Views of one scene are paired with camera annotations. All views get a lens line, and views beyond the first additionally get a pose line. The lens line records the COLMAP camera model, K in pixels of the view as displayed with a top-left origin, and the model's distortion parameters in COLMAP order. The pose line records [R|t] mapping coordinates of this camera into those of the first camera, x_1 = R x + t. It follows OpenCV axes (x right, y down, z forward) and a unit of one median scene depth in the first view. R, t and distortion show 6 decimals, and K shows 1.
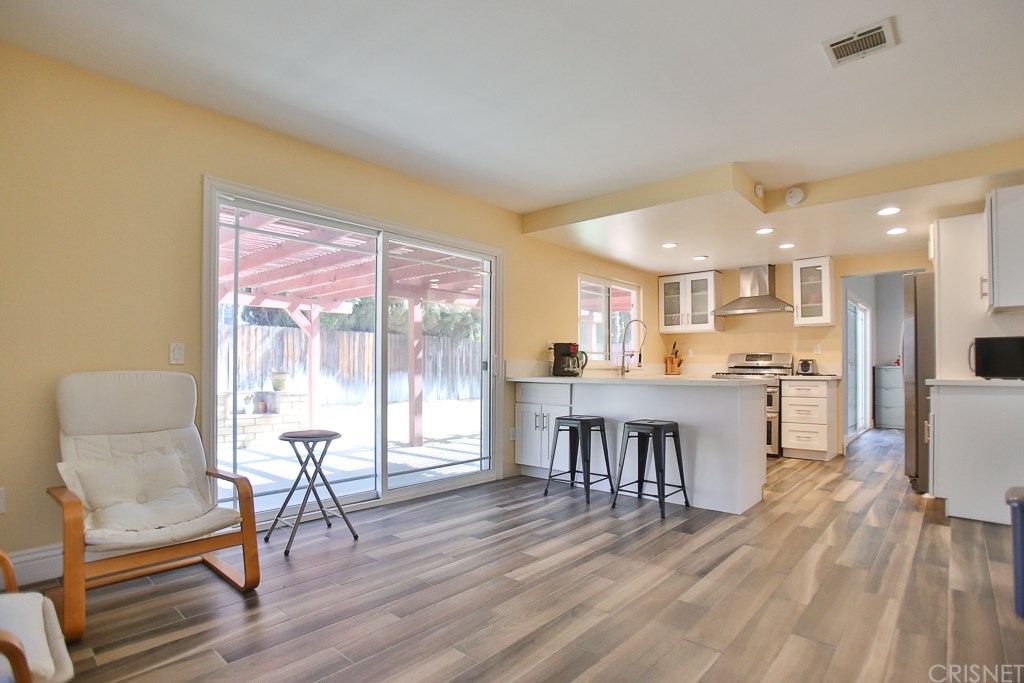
lens RADIAL K [[513.9, 0, 499.2], [0, 513.9, 362.4], [0, 0, 1]] dist [-0.063750, 0.017018]
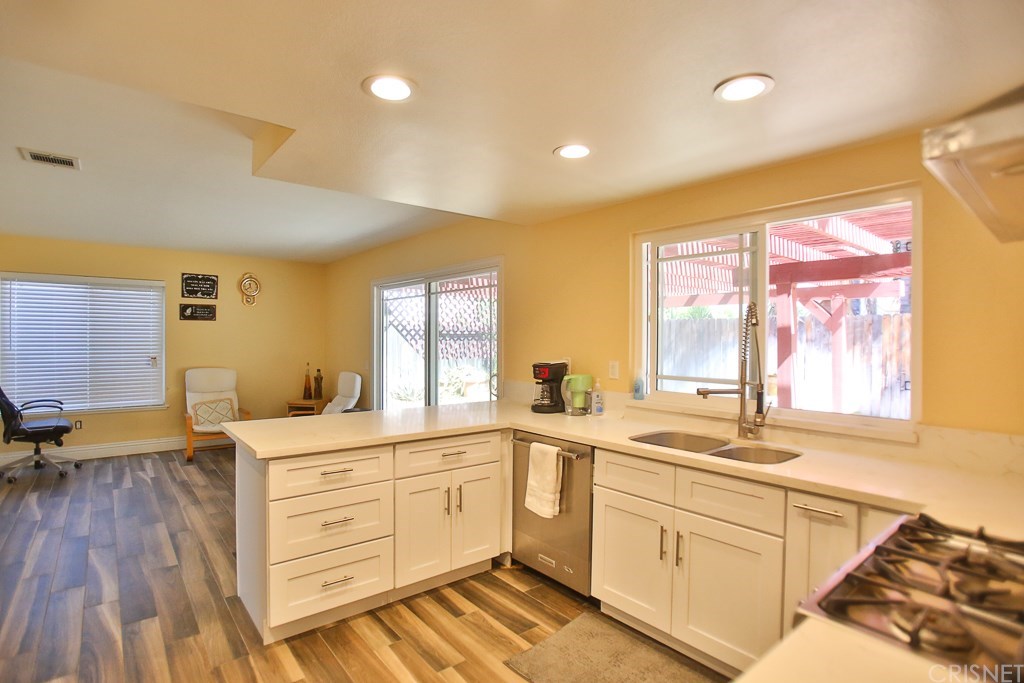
lens RADIAL K [[513.9, 0, 508.4], [0, 513.9, 339.9], [0, 0, 1]] dist [-0.063750, 0.017018]
pose [[-0.143095, -0.004690, -0.989698, 0.715461], [0.001410, 0.999987, -0.004942, -0.053217], [0.989708, -0.002103, -0.143087, 0.923312]]
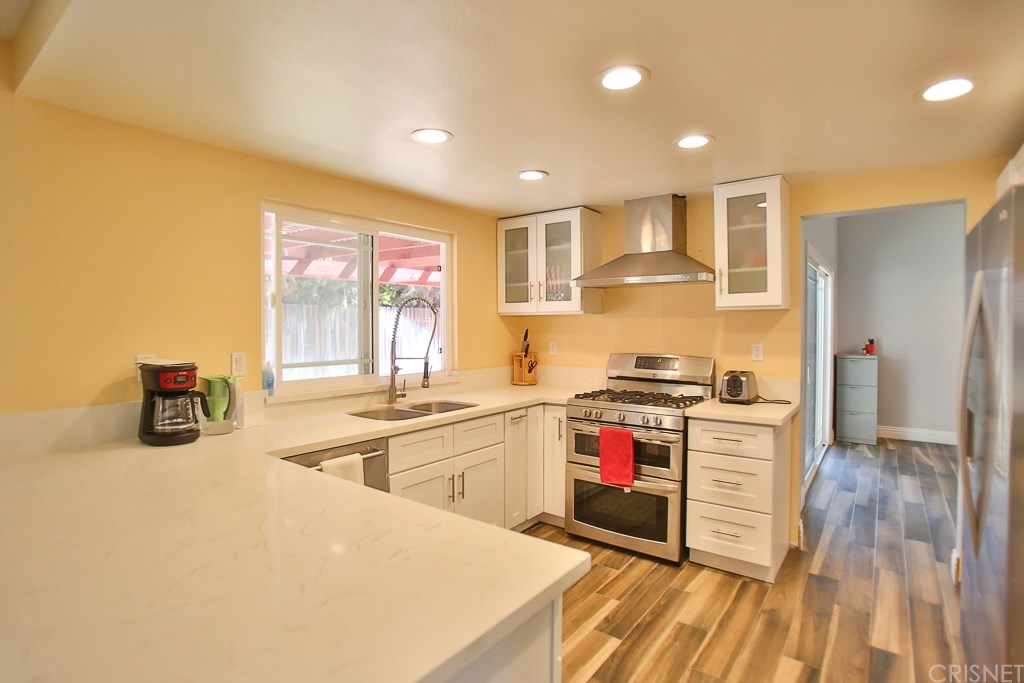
lens RADIAL K [[513.9, 0, 502.9], [0, 513.9, 332.8], [0, 0, 1]] dist [-0.063750, 0.017018]
pose [[0.995574, -0.006107, 0.093784, 0.326788], [0.003935, 0.999720, 0.023335, -0.063216], [-0.093901, -0.022862, 0.995319, 0.509702]]
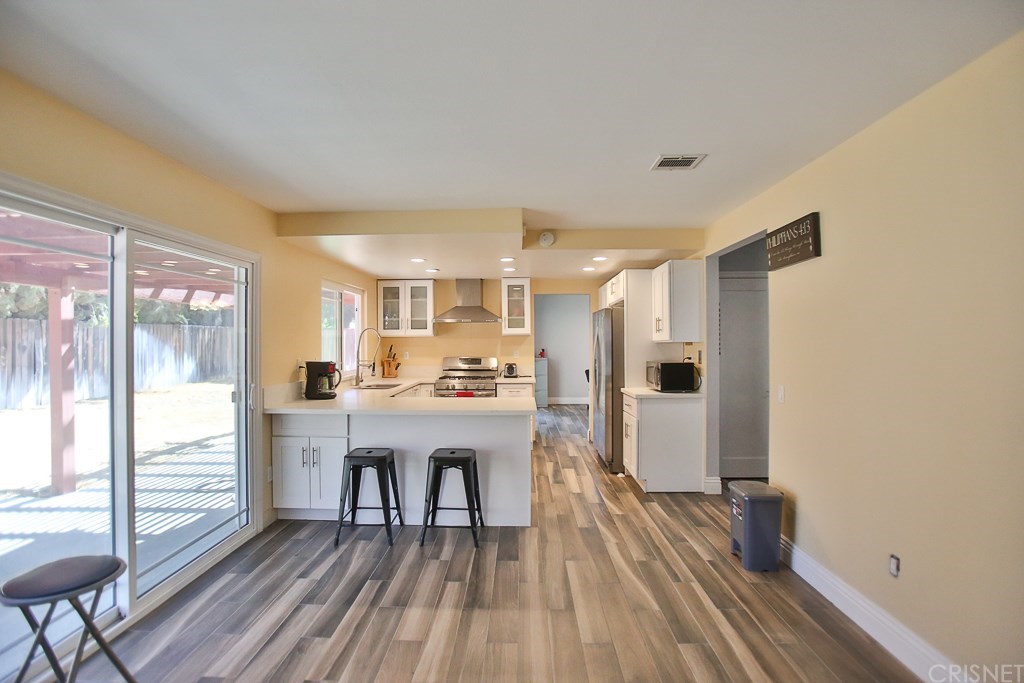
lens RADIAL K [[513.9, 0, 497.2], [0, 513.9, 338.8], [0, 0, 1]] dist [-0.063750, 0.017018]
pose [[0.765934, -0.006482, 0.642887, -0.185811], [0.001402, 0.999964, 0.008411, -0.076056], [-0.642918, -0.005541, 0.765915, 0.109656]]
